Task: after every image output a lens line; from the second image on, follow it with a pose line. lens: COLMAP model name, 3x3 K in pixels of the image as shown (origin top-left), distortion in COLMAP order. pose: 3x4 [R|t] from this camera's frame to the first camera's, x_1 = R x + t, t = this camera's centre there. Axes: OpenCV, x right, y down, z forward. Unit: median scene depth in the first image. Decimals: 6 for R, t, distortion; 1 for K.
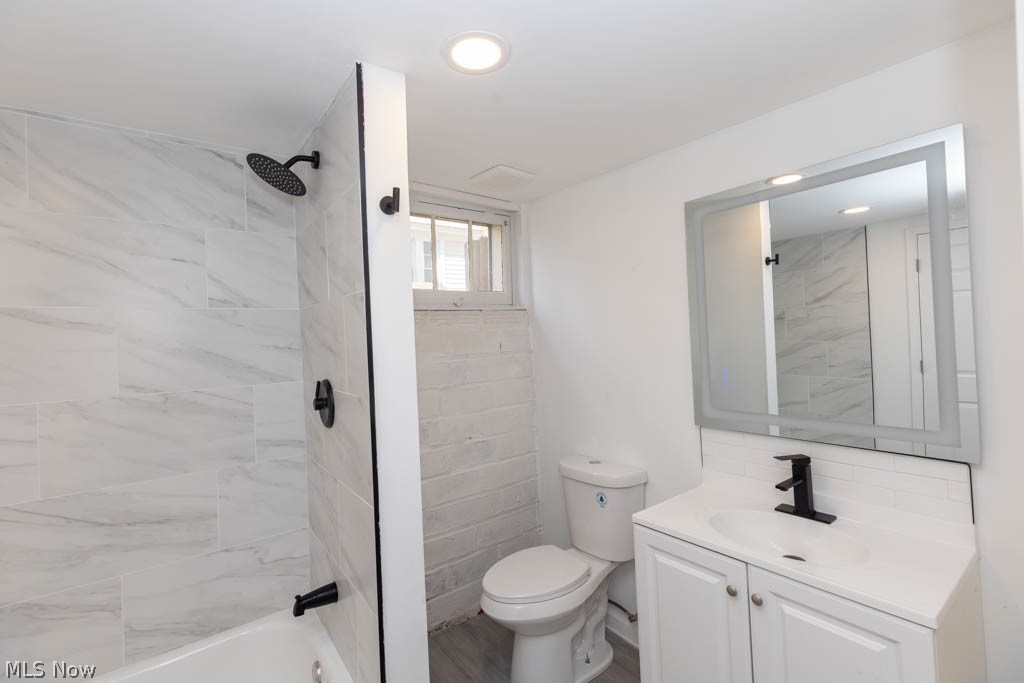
lens RADIAL K [[450.3, 0, 510.5], [0, 450.3, 340.3], [0, 0, 1]] dist [0.008395, -0.000631]
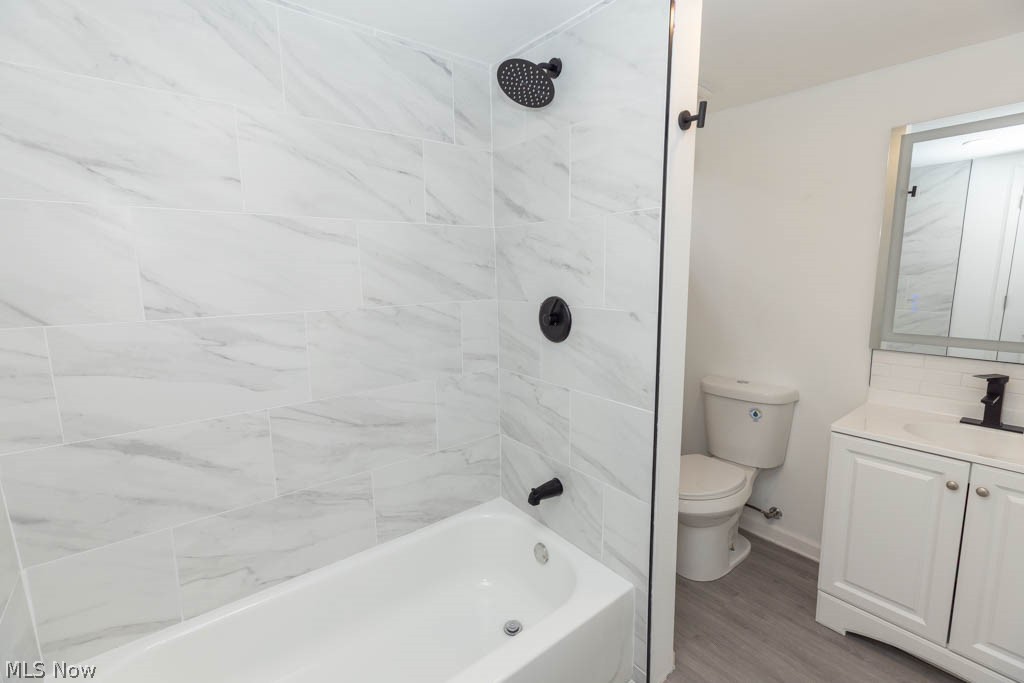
lens RADIAL K [[450.3, 0, 510.5], [0, 450.3, 340.3], [0, 0, 1]] dist [0.008395, -0.000631]
pose [[0.999168, 0.020569, 0.035214, -0.533657], [-0.025708, 0.987991, 0.152358, 0.029665], [-0.031657, -0.153137, 0.987698, -0.042633]]
